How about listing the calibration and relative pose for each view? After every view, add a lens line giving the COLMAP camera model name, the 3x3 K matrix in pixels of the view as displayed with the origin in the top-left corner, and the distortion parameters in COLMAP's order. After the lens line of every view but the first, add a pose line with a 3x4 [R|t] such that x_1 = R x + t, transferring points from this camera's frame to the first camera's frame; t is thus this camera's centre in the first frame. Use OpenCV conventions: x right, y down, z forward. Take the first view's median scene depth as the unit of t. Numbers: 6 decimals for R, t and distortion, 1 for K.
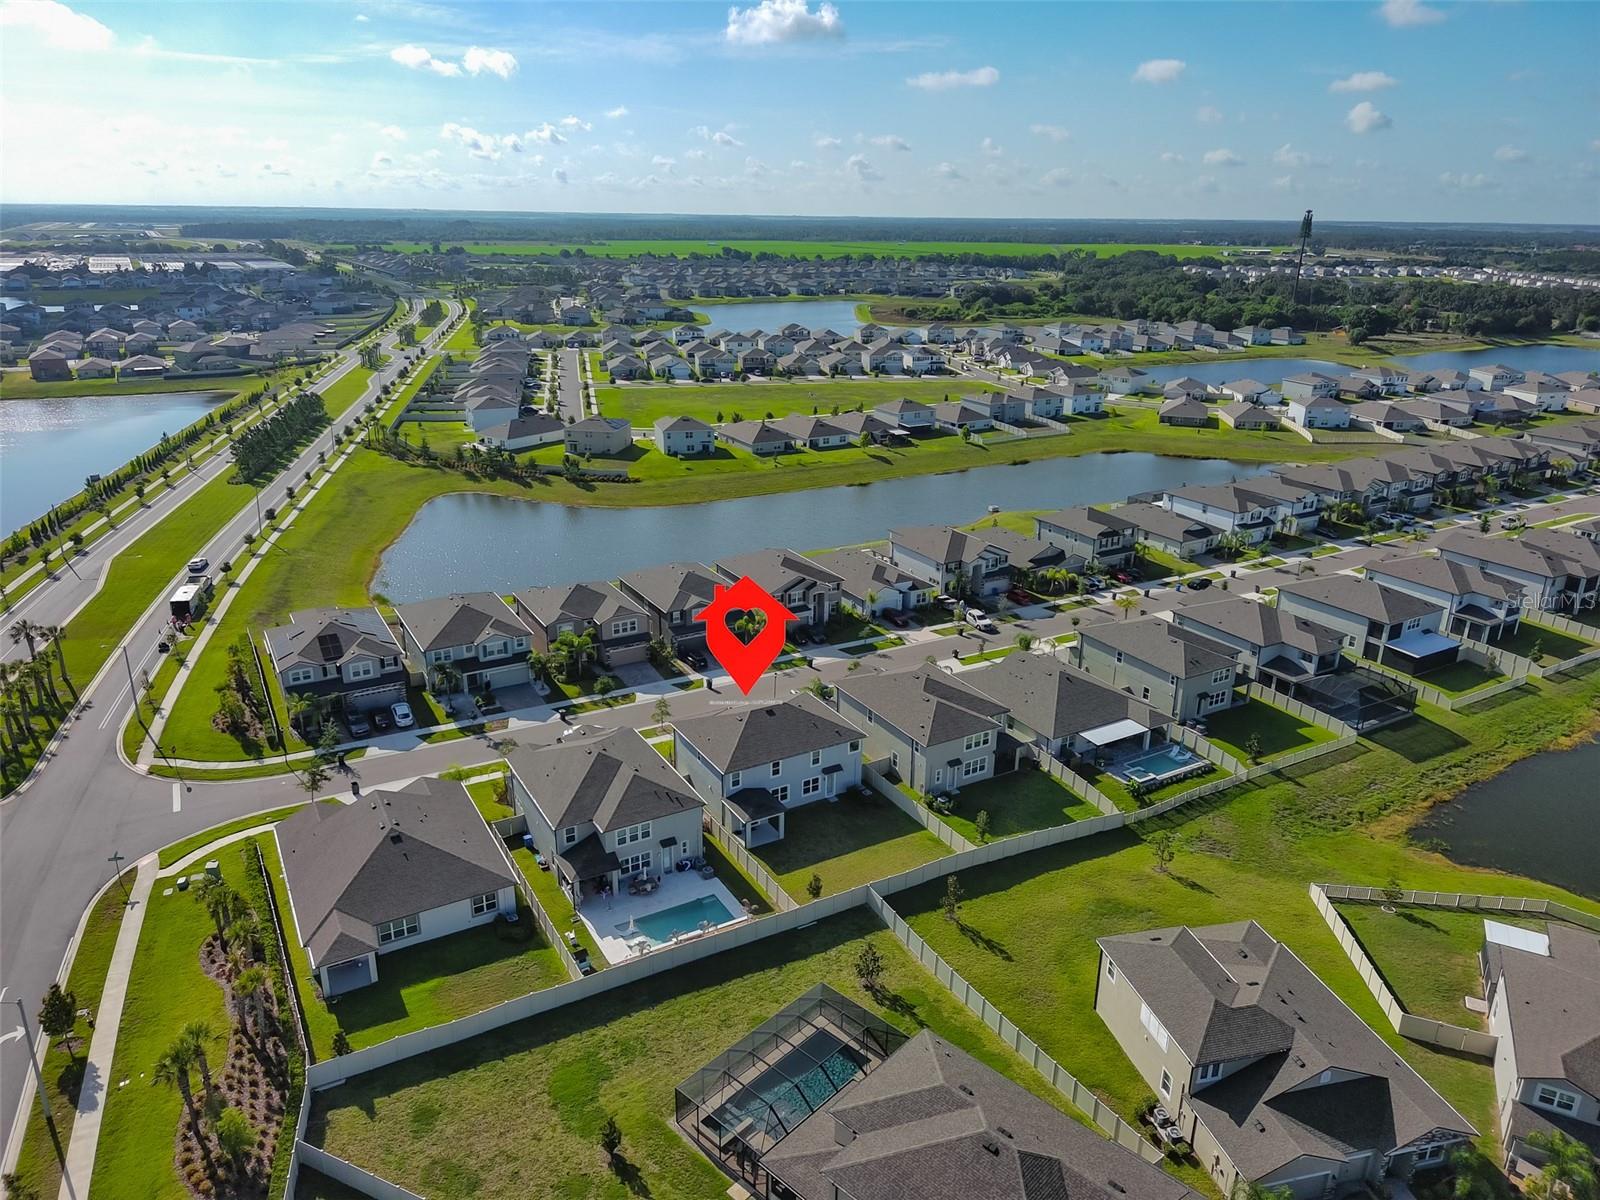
lens RADIAL K [[1079.8, 0, 795.9], [0, 1079.8, 598.2], [0, 0, 1]] dist [0.026253, -0.015928]
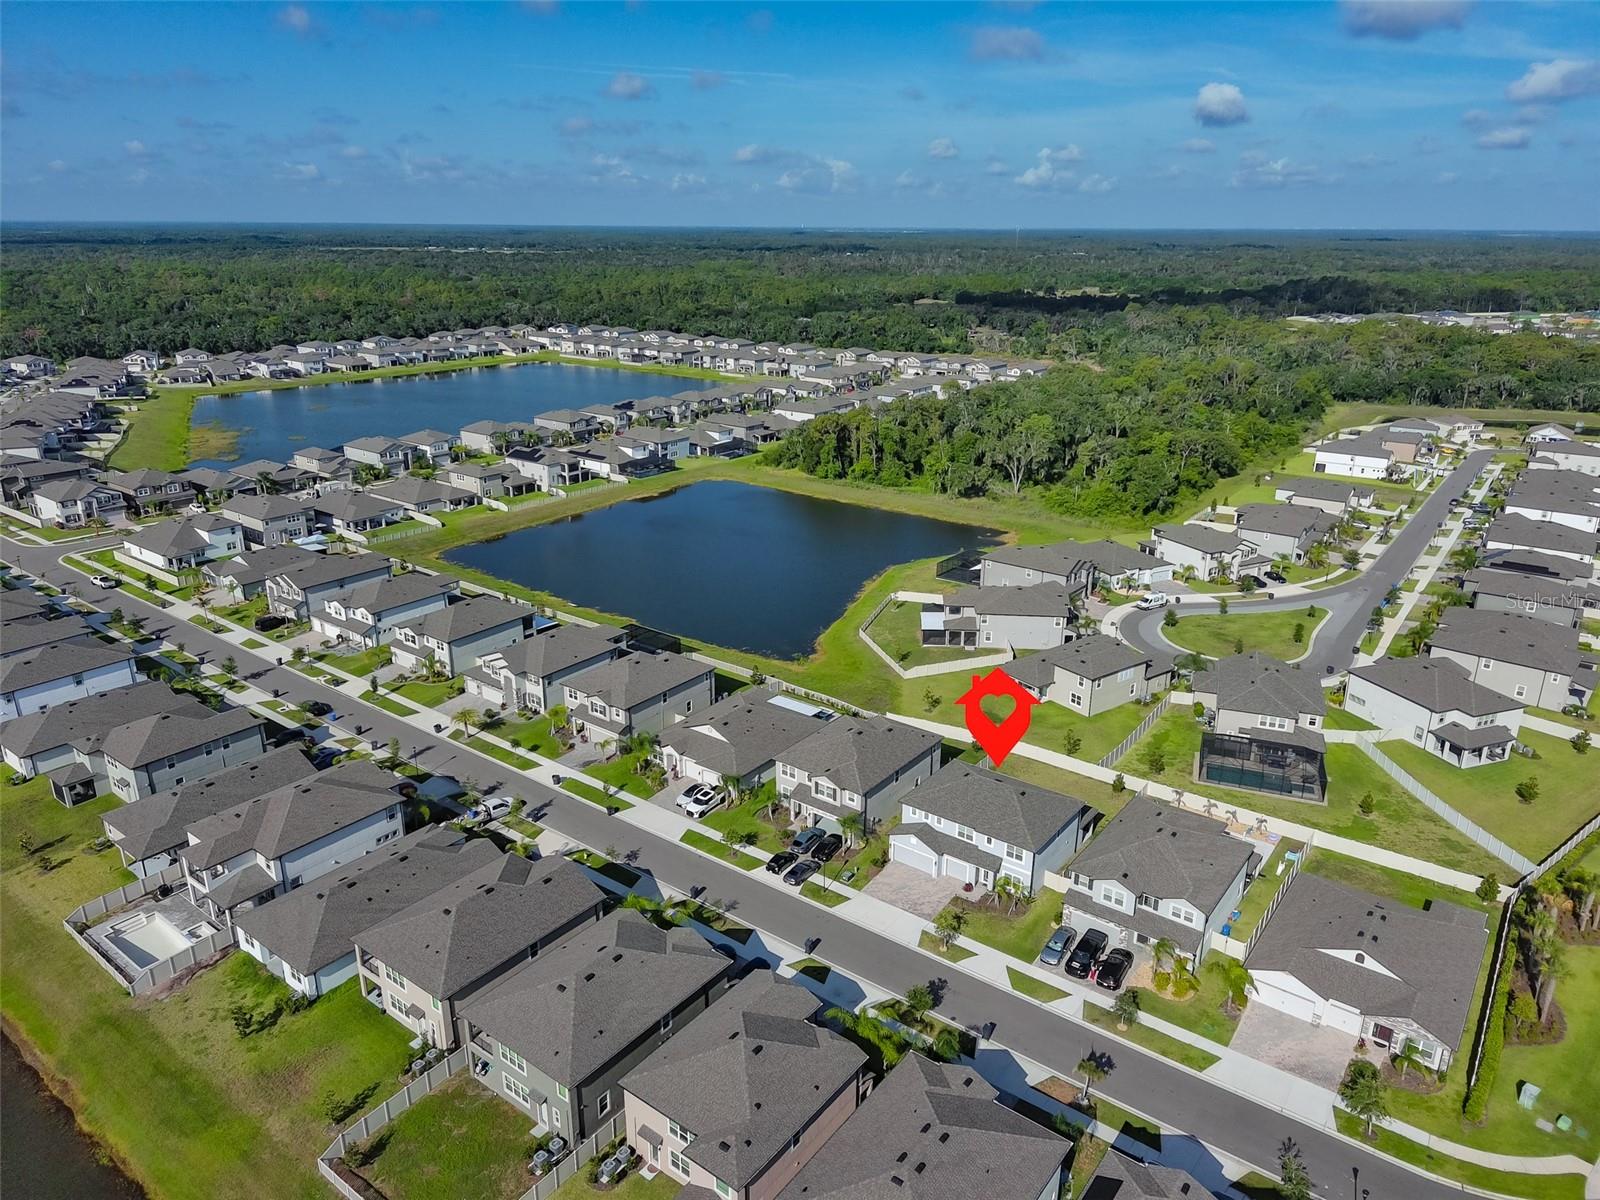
lens RADIAL K [[1079.6, 0, 807.4], [0, 1079.6, 577.1], [0, 0, 1]] dist [0.024775, -0.001229]
pose [[-0.389256, -0.299323, 0.871141, -0.543451], [0.294338, 0.855730, 0.425548, -0.382520], [-0.872837, 0.422056, -0.244996, 0.879634]]
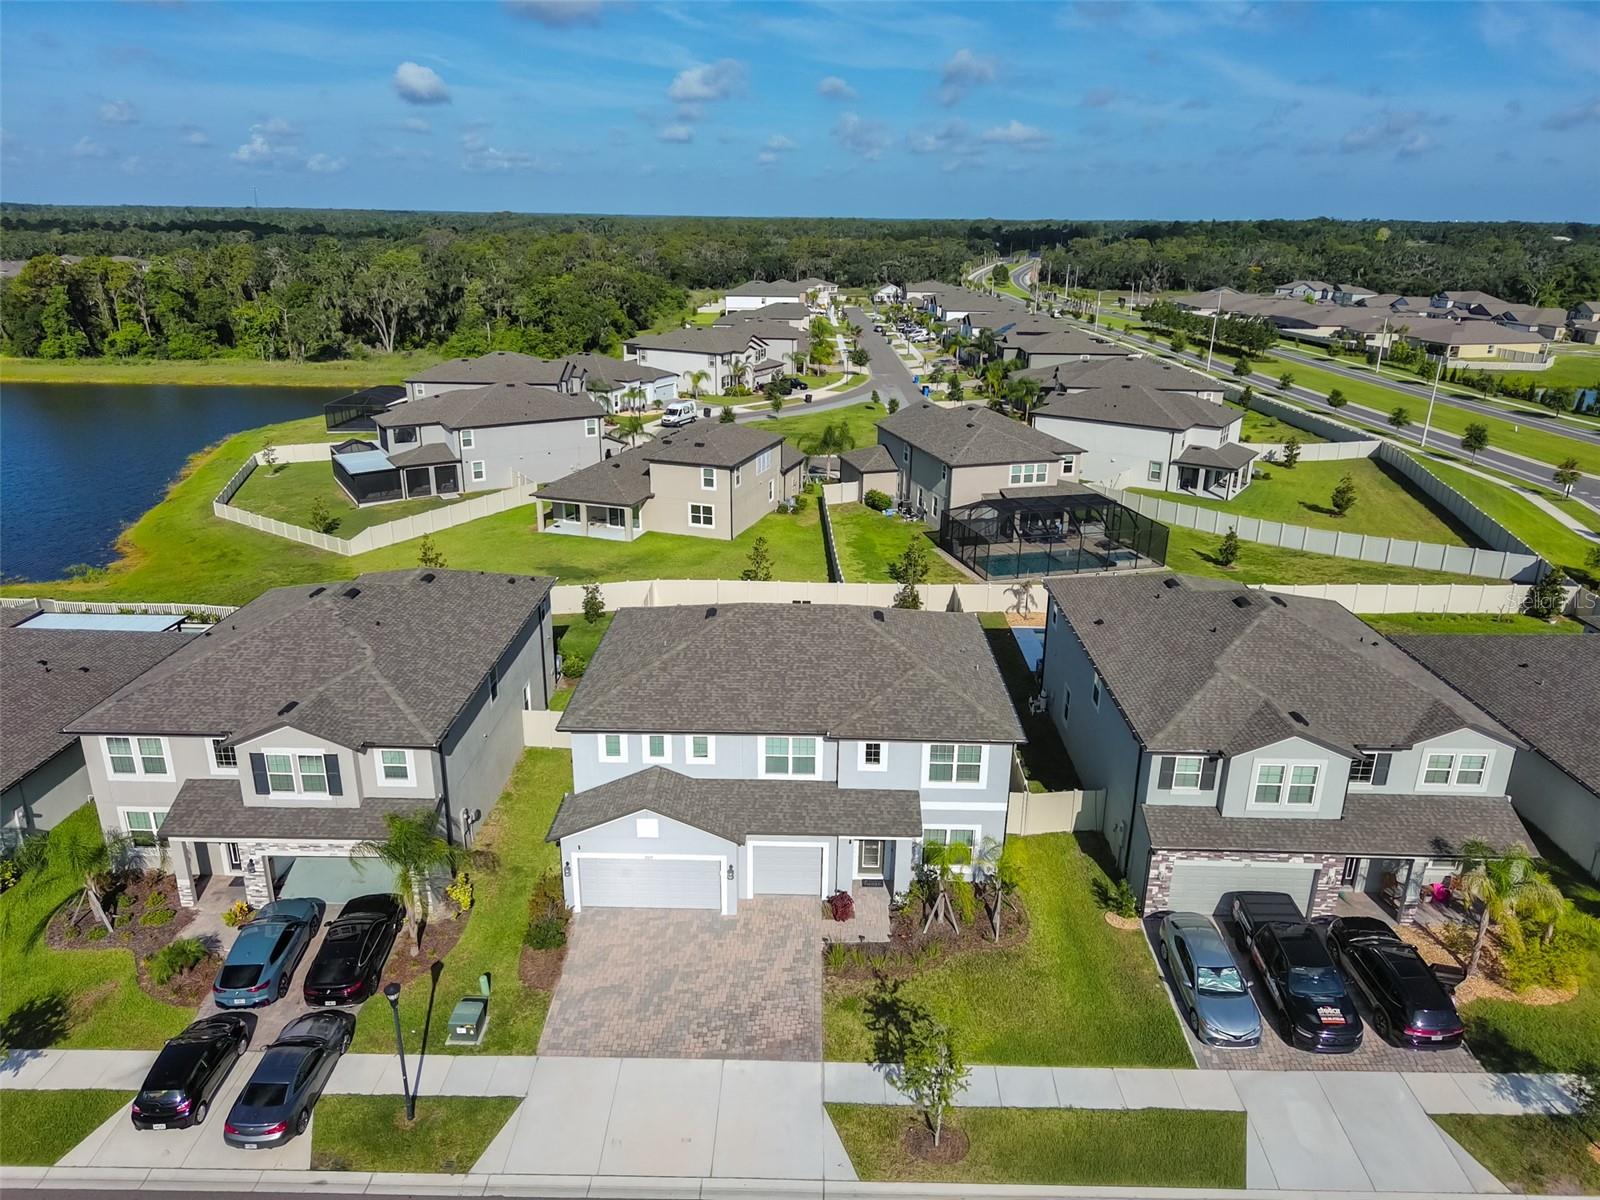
lens RADIAL K [[1079.8, 0, 795.9], [0, 1079.8, 598.2], [0, 0, 1]] dist [0.026253, -0.015928]
pose [[-0.853745, -0.194186, 0.483127, -0.140915], [0.153195, 0.793113, 0.589494, -0.086825], [-0.497646, 0.577290, -0.647368, 0.823063]]
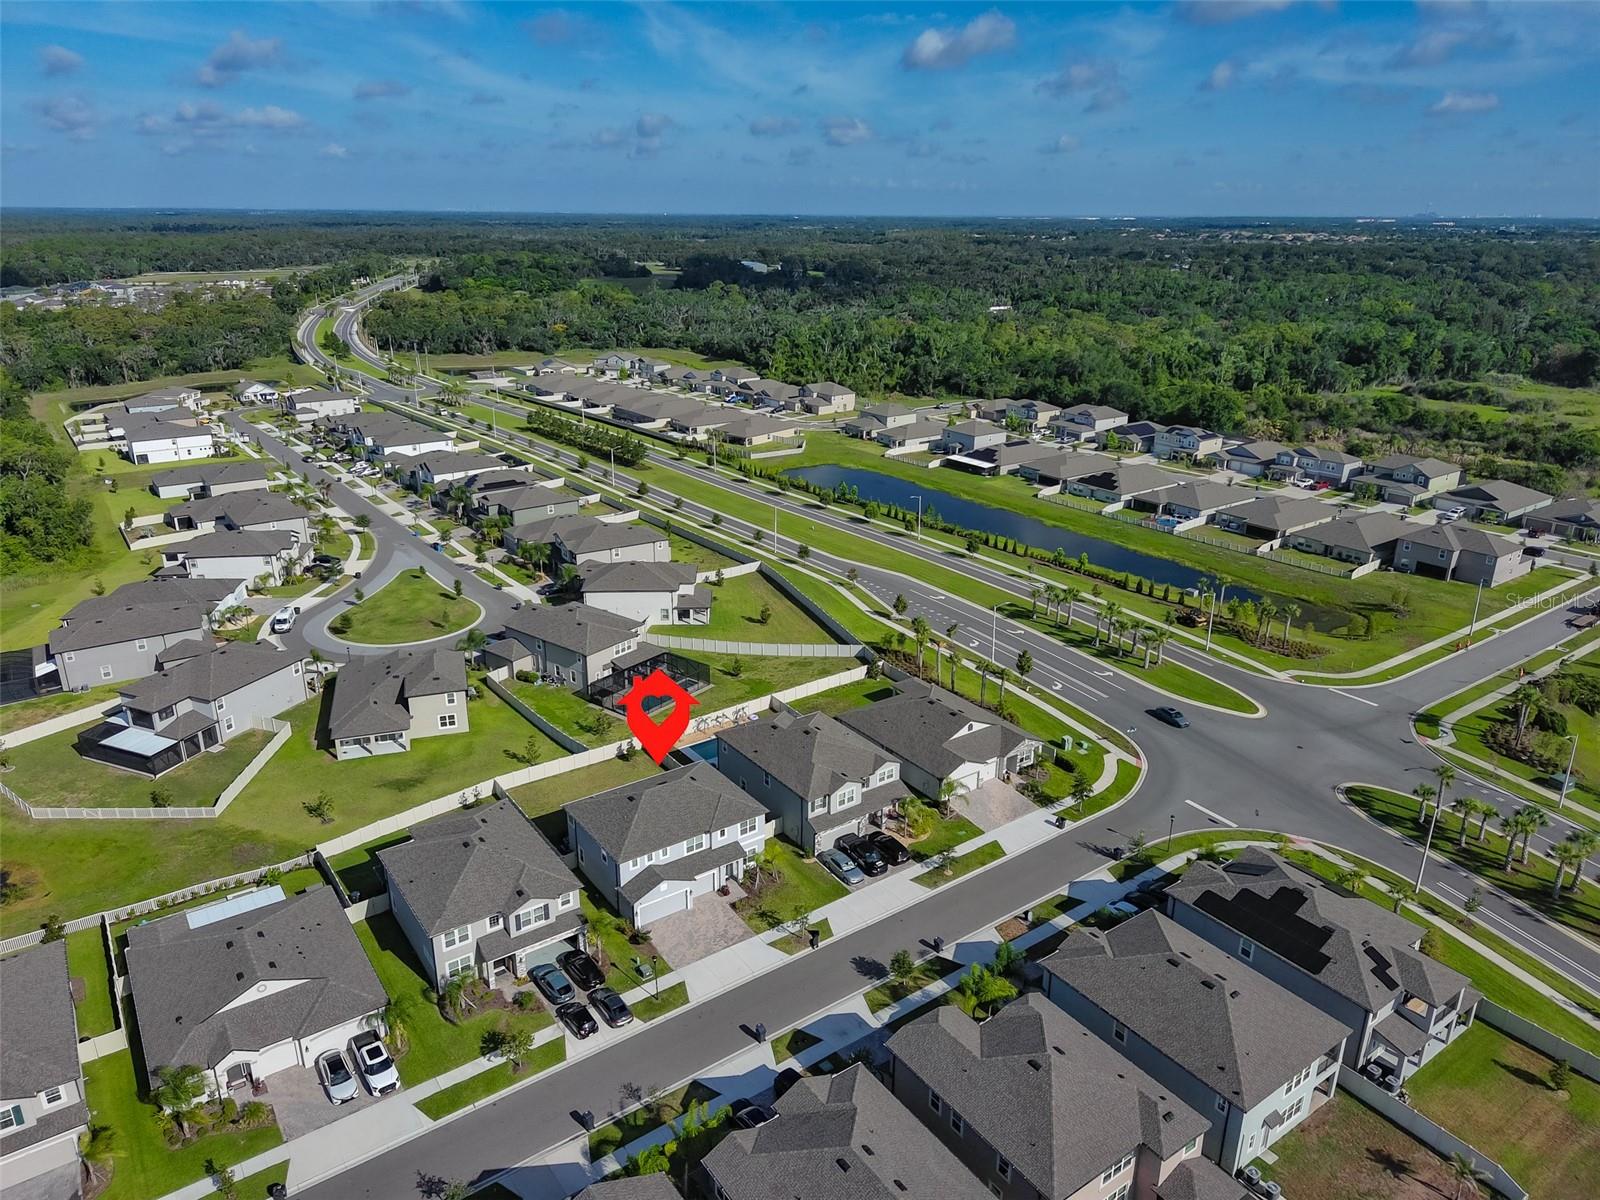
lens RADIAL K [[1079.8, 0, 795.9], [0, 1079.8, 598.2], [0, 0, 1]] dist [0.026253, -0.015928]
pose [[-0.996113, 0.013379, -0.087062, -0.039856], [-0.044536, 0.776256, 0.628842, -0.422870], [0.075996, 0.630275, -0.772643, 1.085976]]
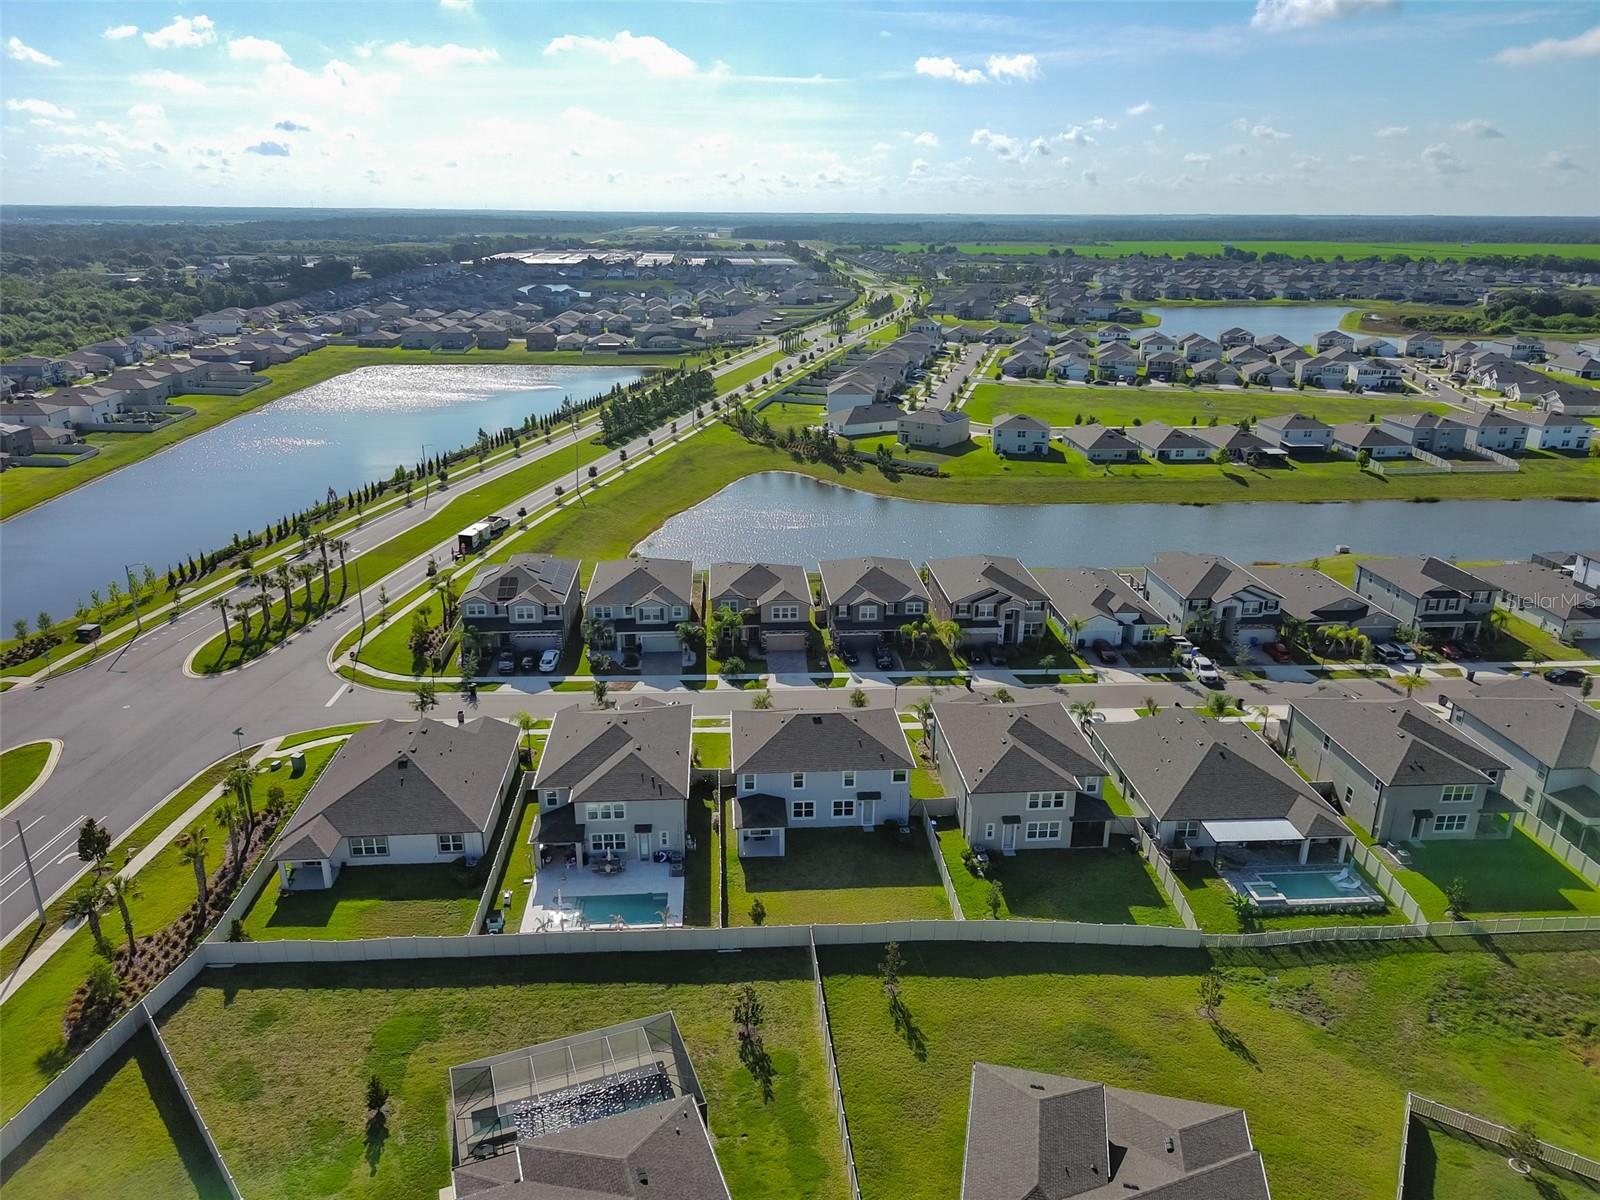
lens RADIAL K [[1079.8, 0, 795.9], [0, 1079.8, 598.2], [0, 0, 1]] dist [0.026253, -0.015928]
pose [[0.899270, 0.141766, -0.413783, 0.211435], [-0.142787, 0.989339, 0.028639, -0.013141], [0.413431, 0.033328, 0.909925, 0.100358]]
